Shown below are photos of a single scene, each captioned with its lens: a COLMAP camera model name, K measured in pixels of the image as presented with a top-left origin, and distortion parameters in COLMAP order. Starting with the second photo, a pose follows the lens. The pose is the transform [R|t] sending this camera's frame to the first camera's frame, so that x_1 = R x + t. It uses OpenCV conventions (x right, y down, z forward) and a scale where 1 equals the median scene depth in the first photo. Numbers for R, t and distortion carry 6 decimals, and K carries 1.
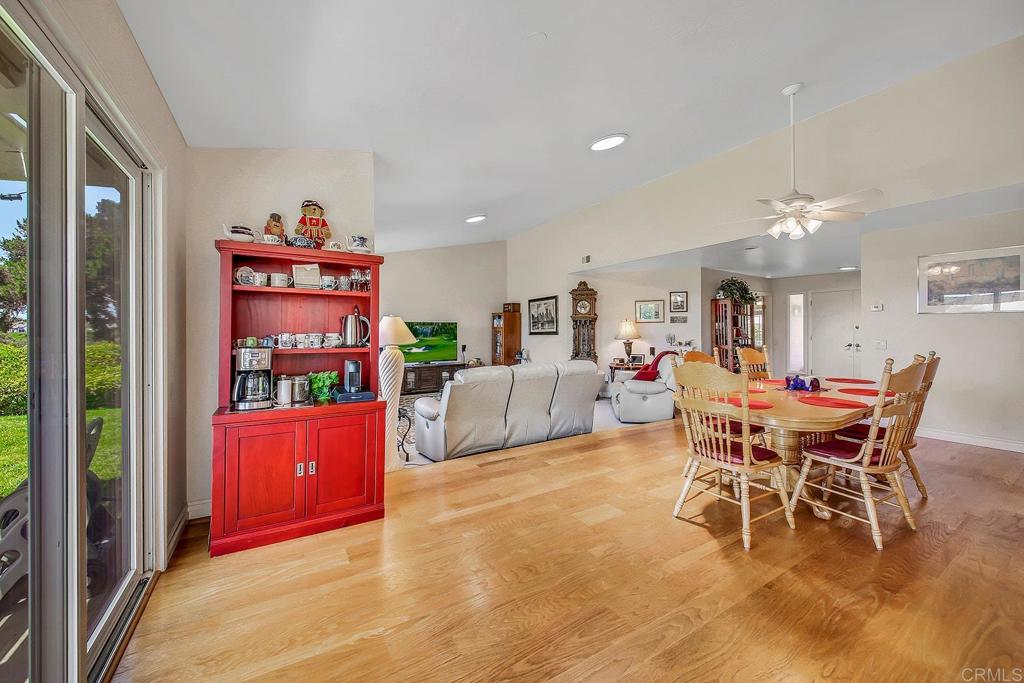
lens RADIAL K [[394.9, 0, 510.1], [0, 394.9, 332.4], [0, 0, 1]] dist [-0.000321, -0.000106]
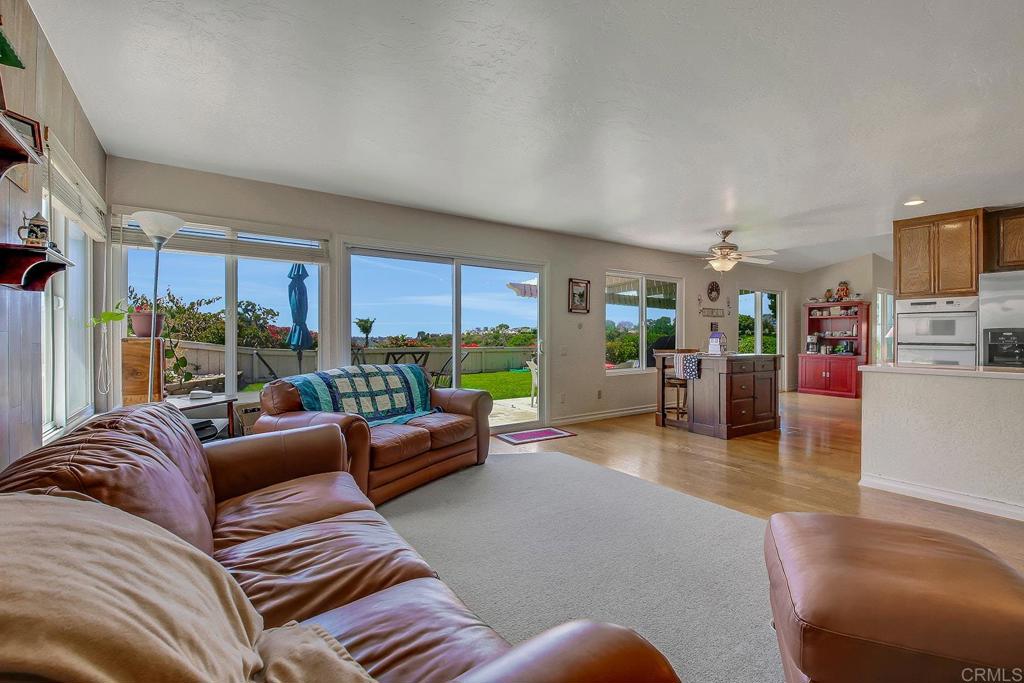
lens RADIAL K [[440.7, 0, 507.4], [0, 440.7, 336.6], [0, 0, 1]] dist [0.000020, -0.000332]
pose [[0.065115, 0.008100, -0.997845, 0.887336], [-0.004699, 0.999958, 0.007810, 0.009041], [0.997867, 0.004180, 0.065151, -0.554325]]
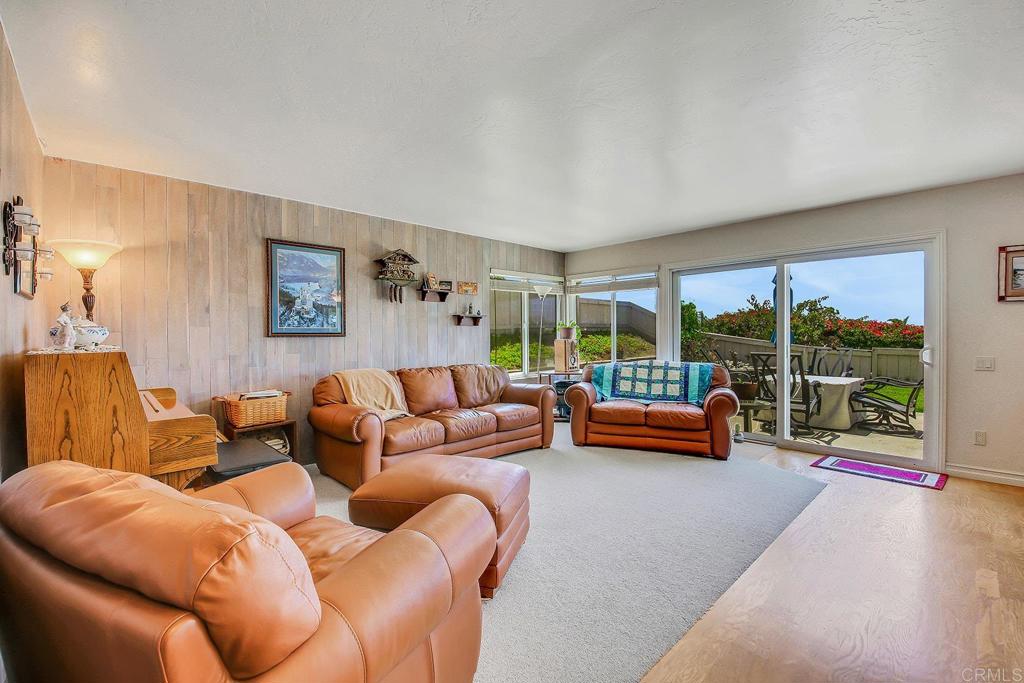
lens RADIAL K [[440.7, 0, 507.4], [0, 440.7, 336.6], [0, 0, 1]] dist [0.000020, -0.000332]
pose [[-0.973513, 0.016852, -0.228010, 0.761564], [0.014618, 0.999827, 0.011486, -0.002742], [0.228165, 0.007848, -0.973591, -0.068529]]
